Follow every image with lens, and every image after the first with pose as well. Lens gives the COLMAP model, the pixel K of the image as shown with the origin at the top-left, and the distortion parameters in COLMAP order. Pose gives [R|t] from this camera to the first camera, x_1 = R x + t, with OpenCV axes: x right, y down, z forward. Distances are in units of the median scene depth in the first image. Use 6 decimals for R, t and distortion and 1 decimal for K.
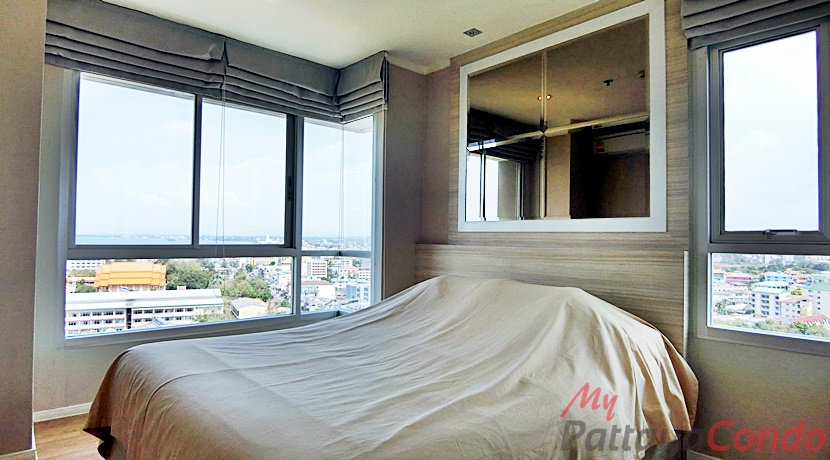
lens RADIAL K [[461.0, 0, 414.6], [0, 461.0, 229.1], [0, 0, 1]] dist [-0.019348, -0.000389]
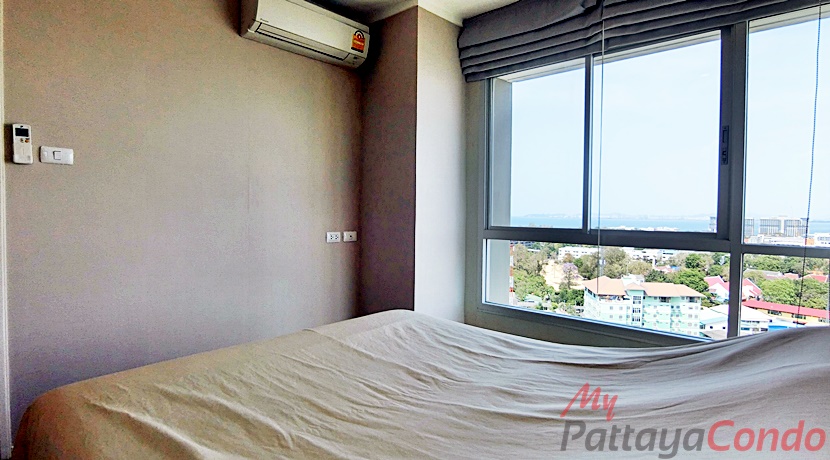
lens RADIAL K [[461.0, 0, 410.2], [0, 461.0, 229.6], [0, 0, 1]] dist [-0.019348, -0.000389]
pose [[0.075764, 0.019989, -0.996925, 0.566774], [0.006955, 0.999764, 0.020574, 0.022044], [0.997102, -0.008493, 0.075607, 0.903371]]
